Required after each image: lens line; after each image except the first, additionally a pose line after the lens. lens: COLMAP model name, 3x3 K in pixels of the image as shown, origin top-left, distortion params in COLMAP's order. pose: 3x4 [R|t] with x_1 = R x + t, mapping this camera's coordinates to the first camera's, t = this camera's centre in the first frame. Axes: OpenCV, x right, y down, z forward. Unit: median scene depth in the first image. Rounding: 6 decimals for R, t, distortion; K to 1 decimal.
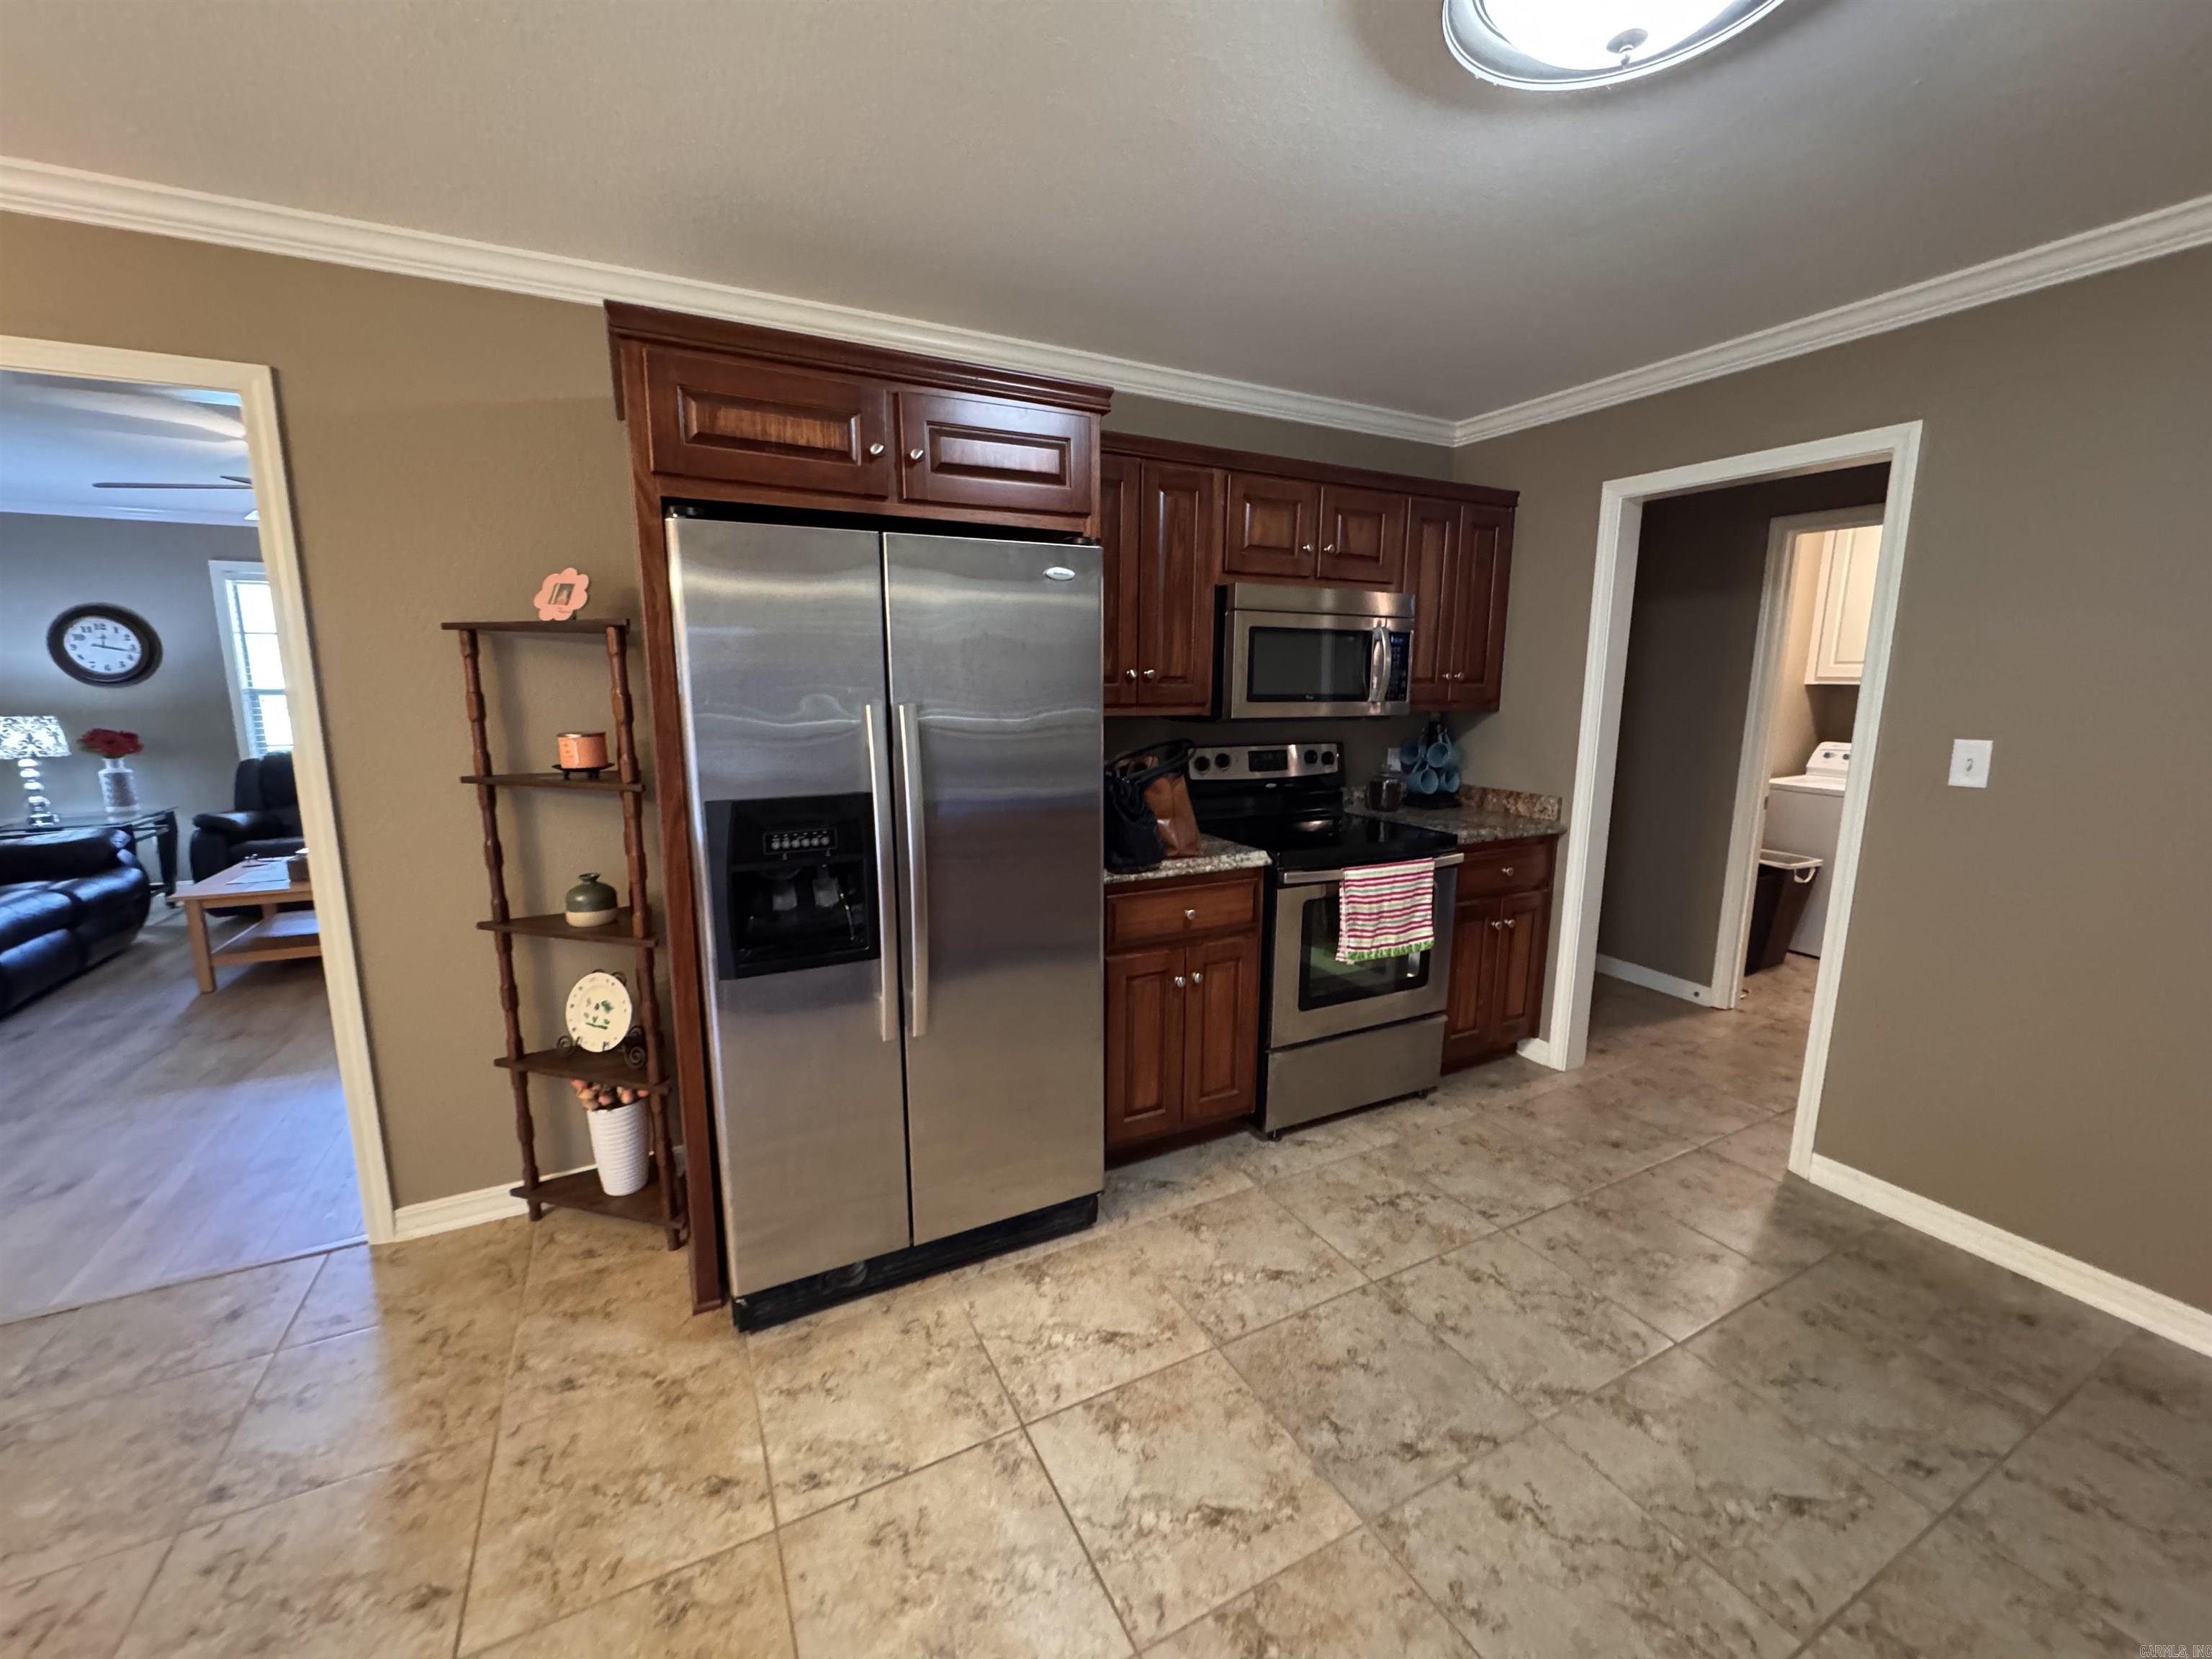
lens RADIAL K [[881.8, 0, 1104.8], [0, 881.8, 829.1], [0, 0, 1]] dist [-0.004162, 0.000402]
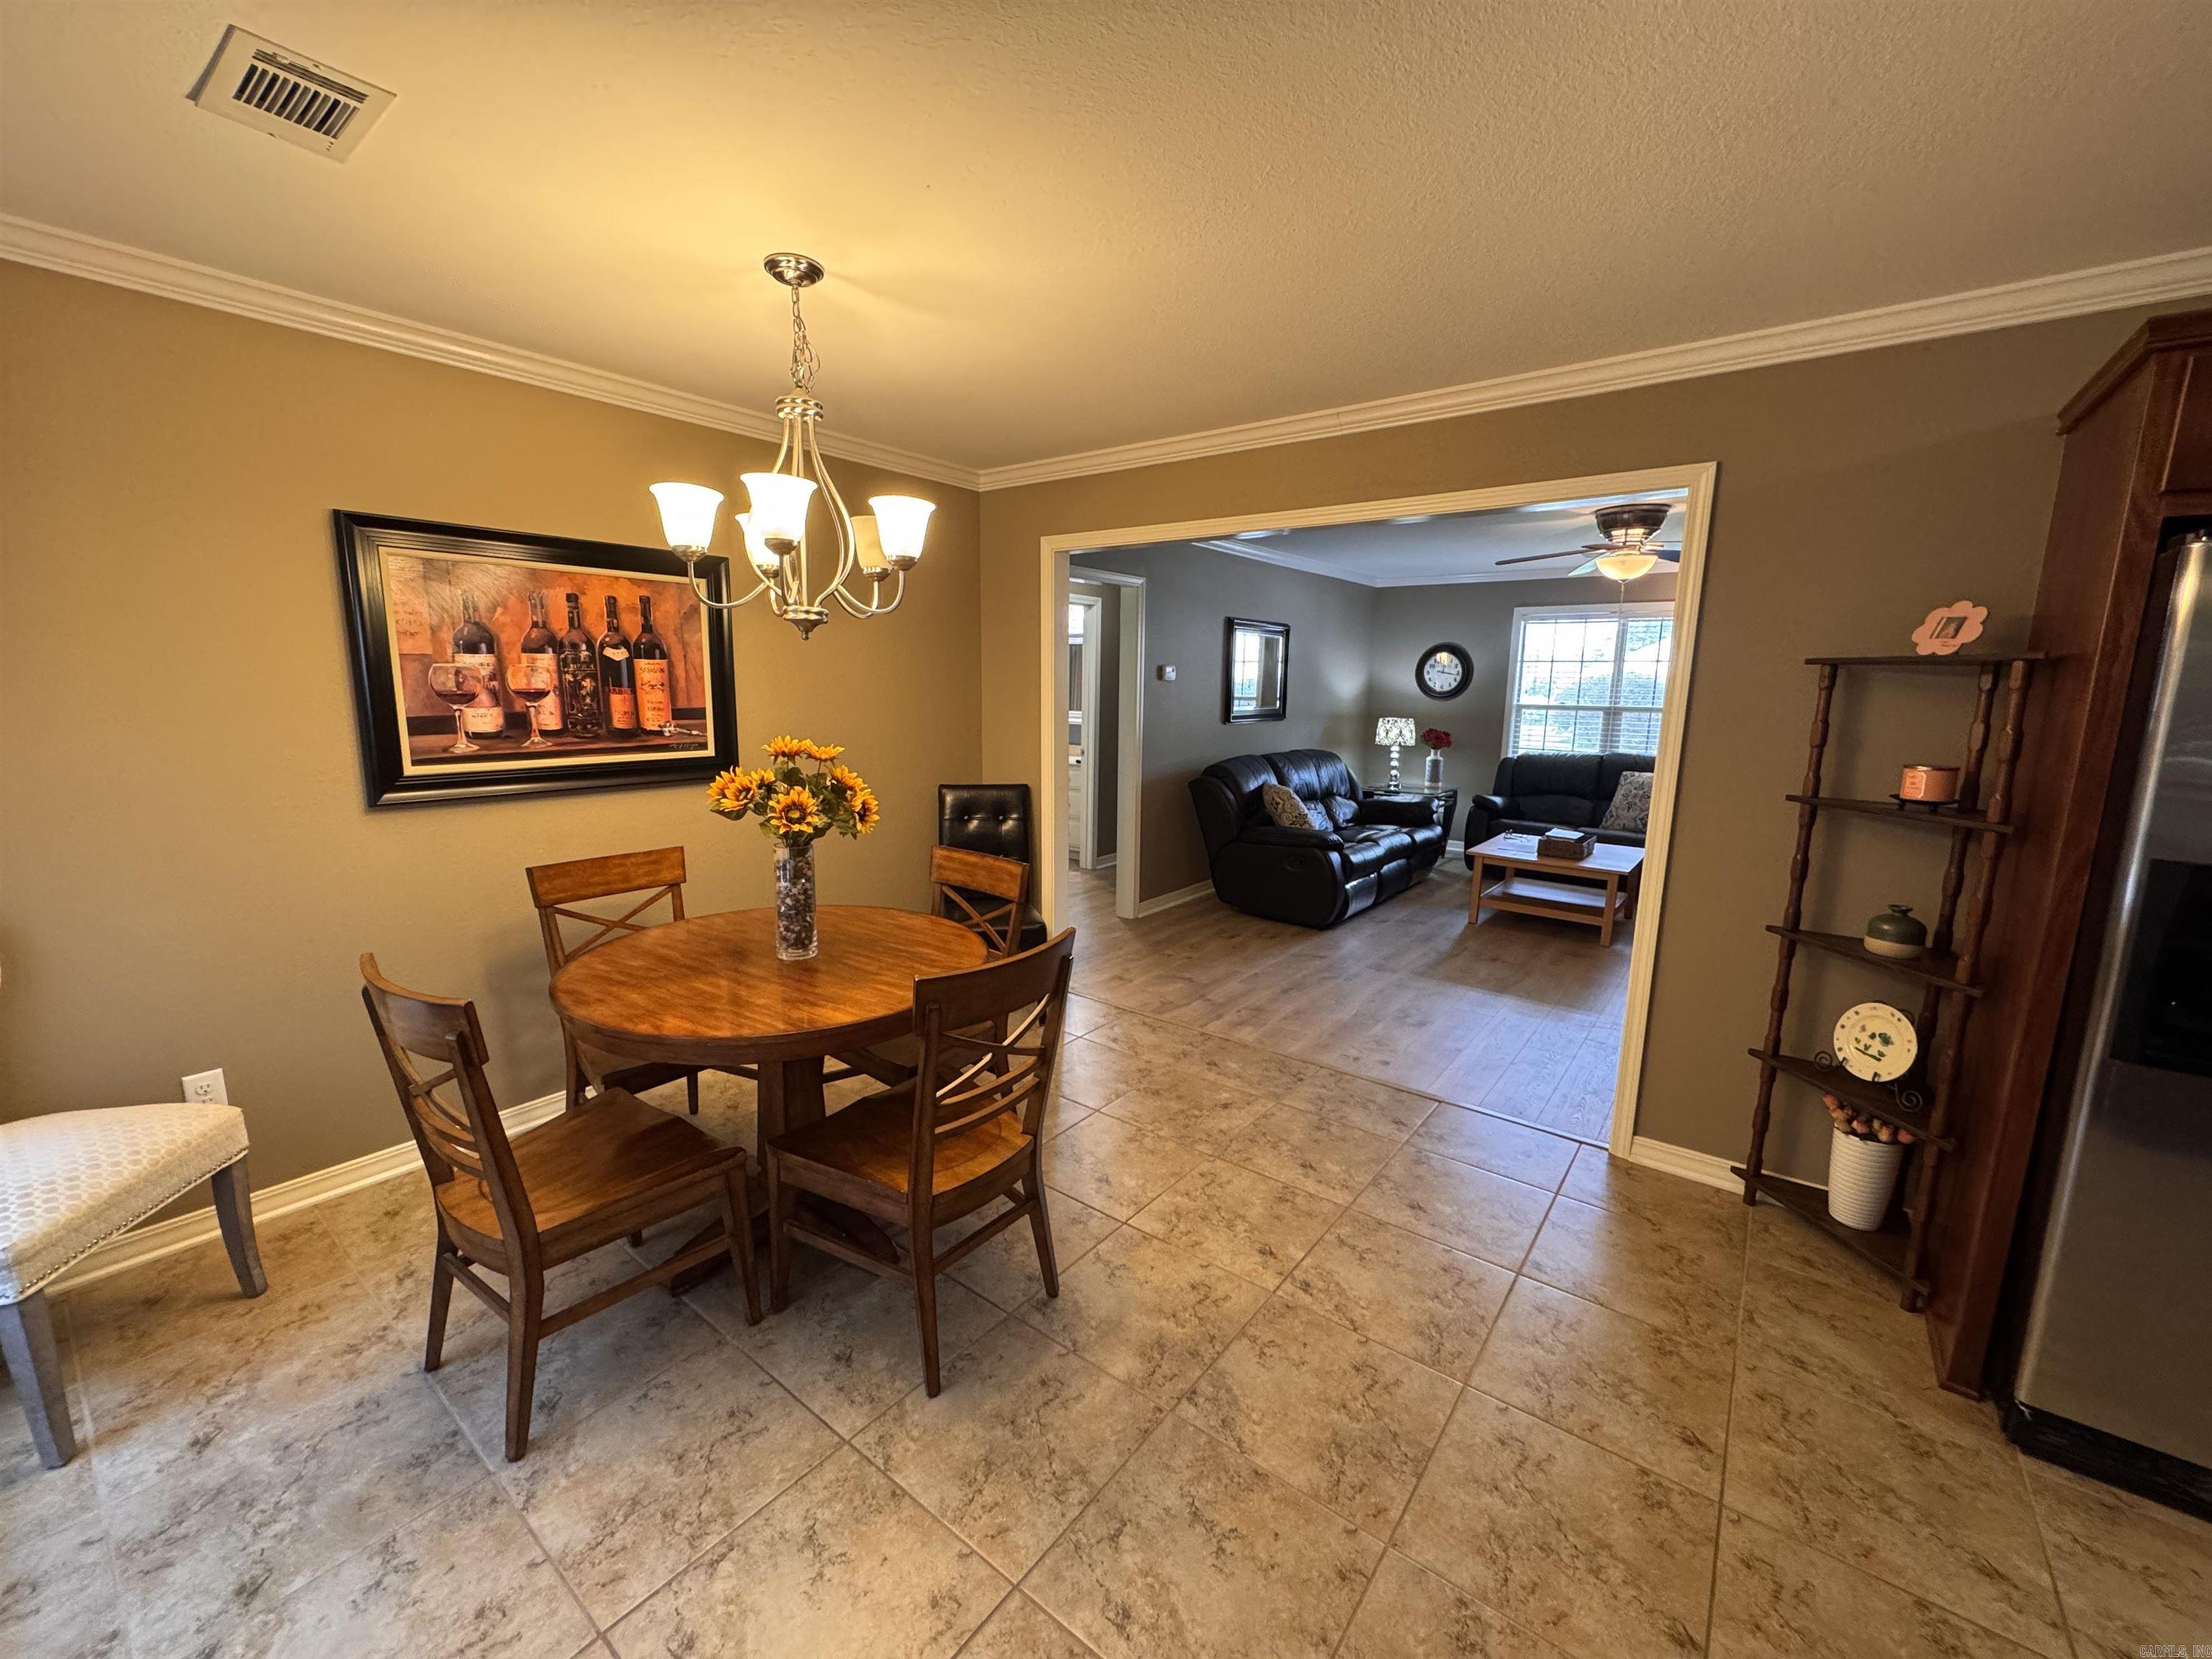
lens RADIAL K [[881.8, 0, 1107.4], [0, 881.8, 829.9], [0, 0, 1]] dist [-0.004162, 0.000402]
pose [[0.422362, 0.153820, -0.893280, -0.078245], [-0.170534, 0.981382, 0.088359, 0.028437], [0.890240, 0.115016, 0.440730, -0.225769]]
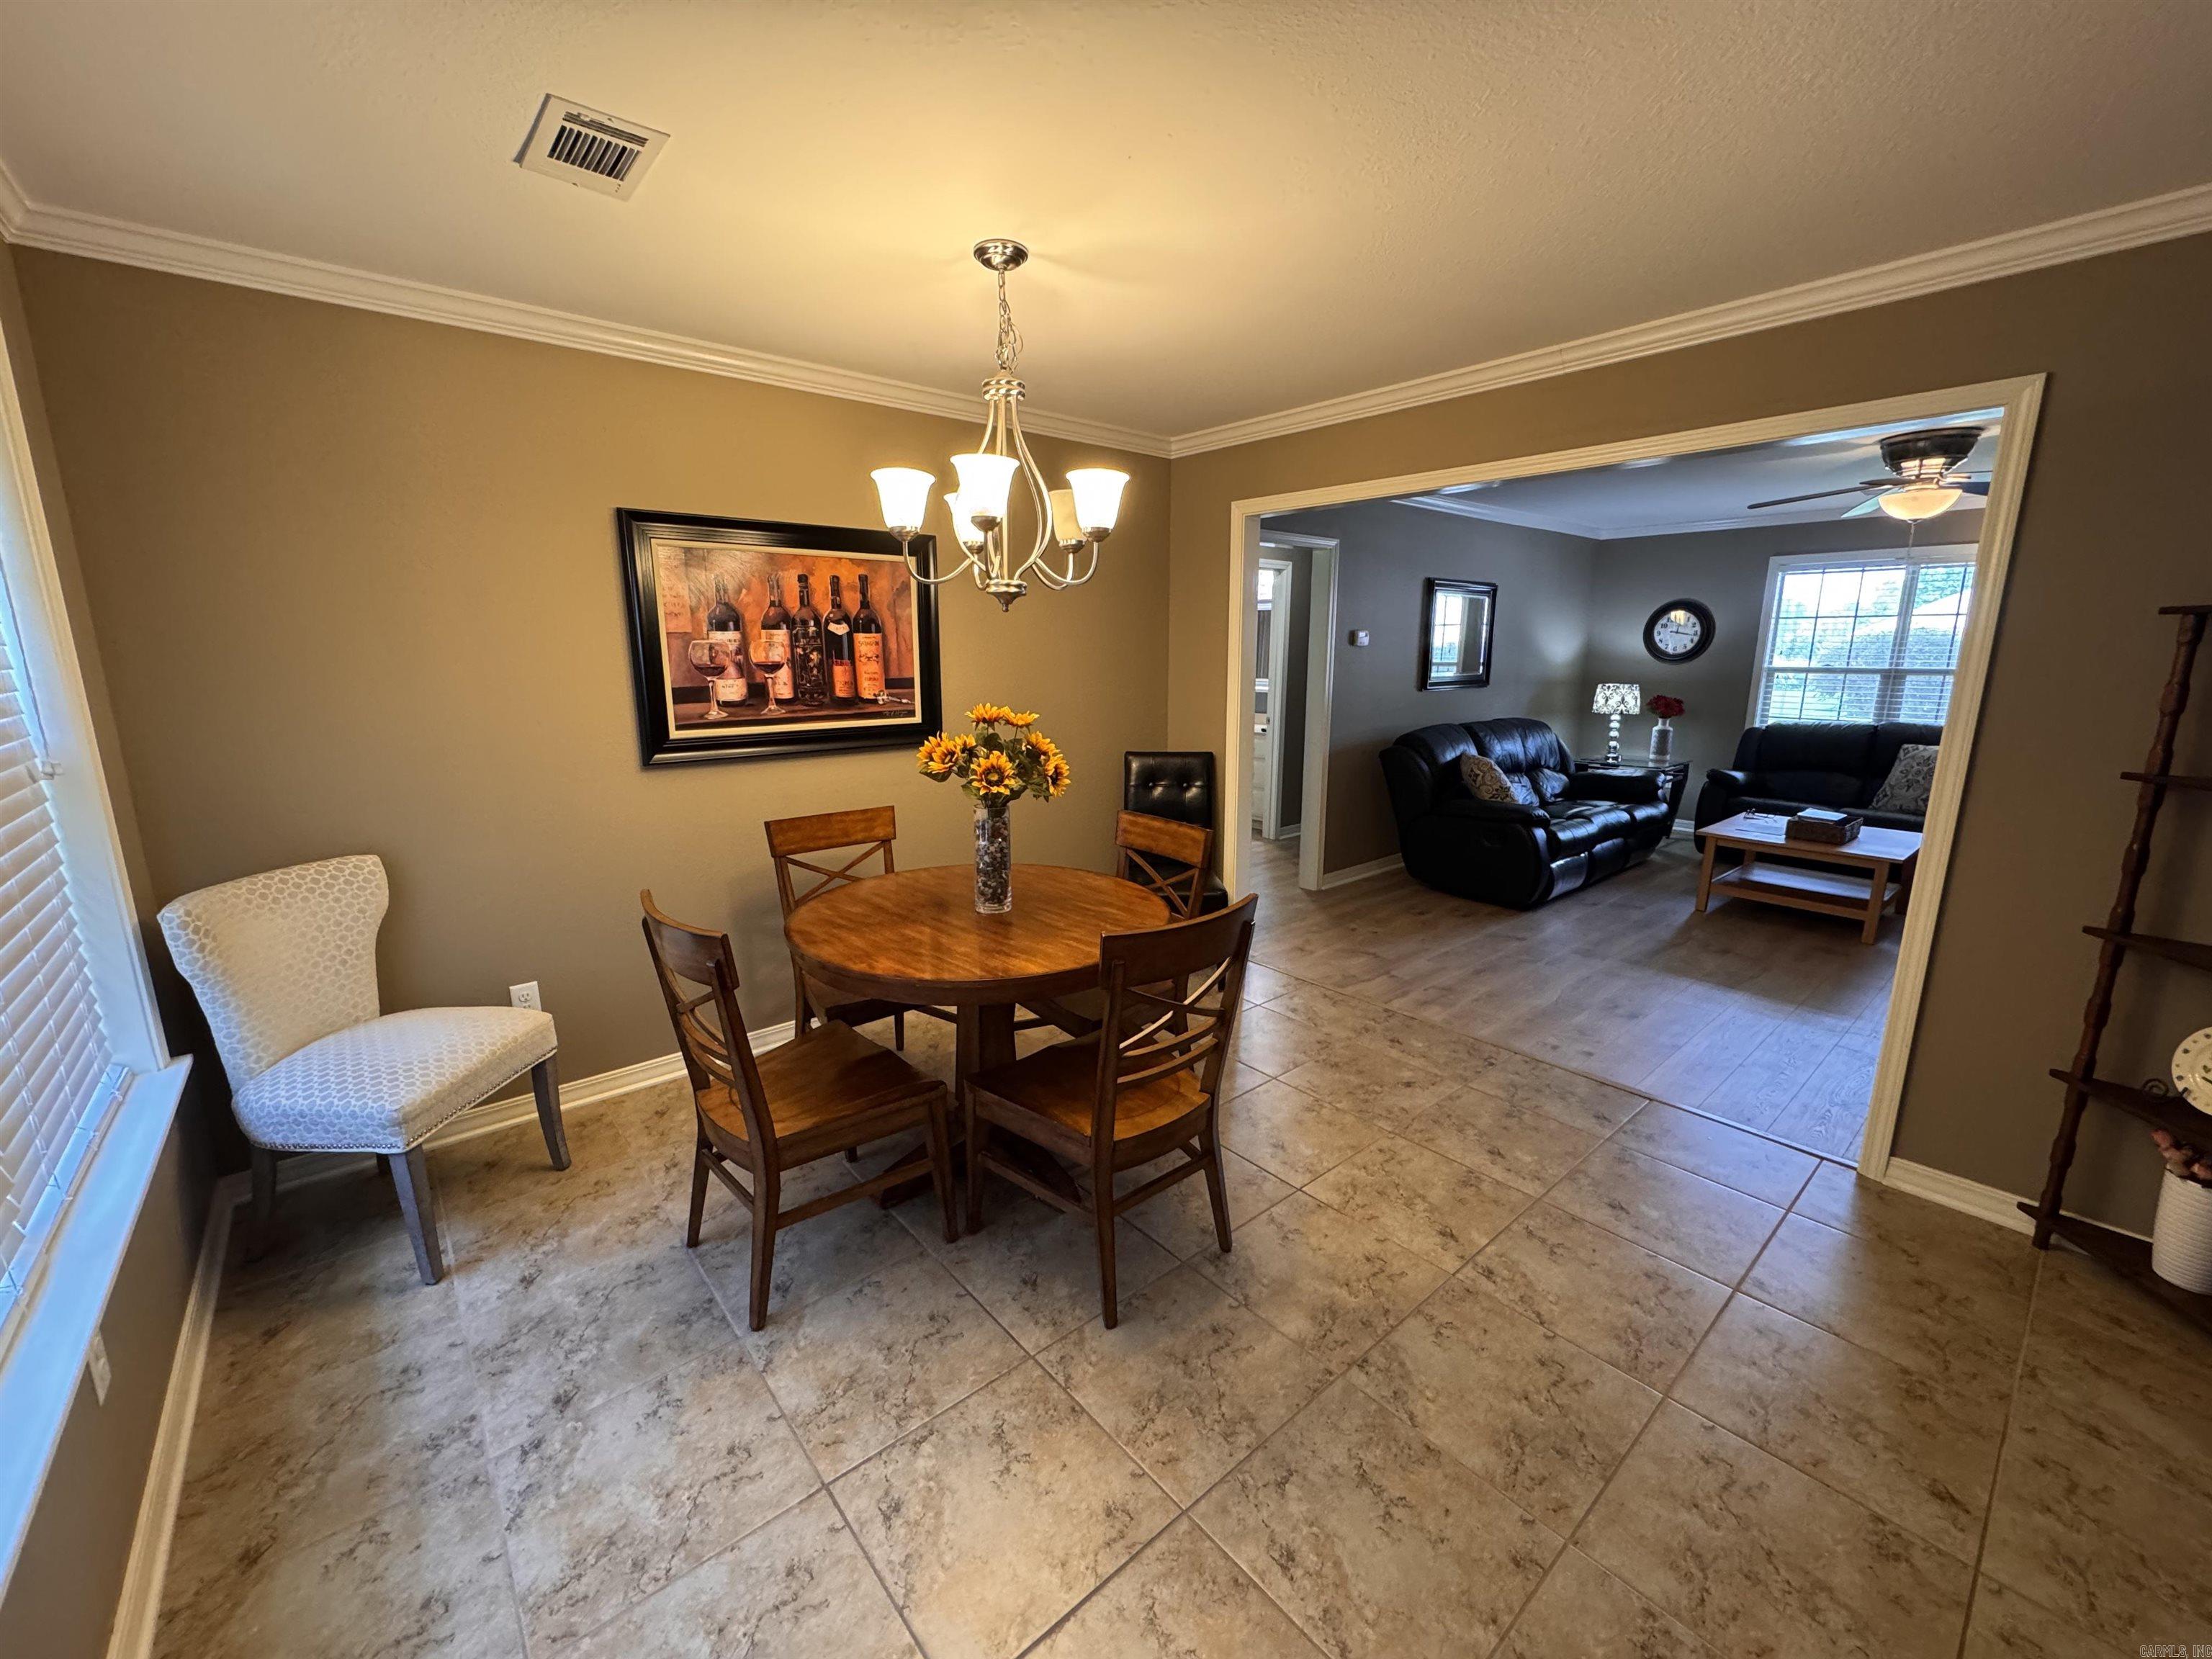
lens RADIAL K [[881.8, 0, 1107.5], [0, 881.8, 830.3], [0, 0, 1]] dist [-0.004162, 0.000402]
pose [[0.228075, 0.194330, -0.954053, -0.065022], [-0.168467, 0.972976, 0.157911, 0.030485], [0.958958, 0.124711, 0.254650, -0.233108]]
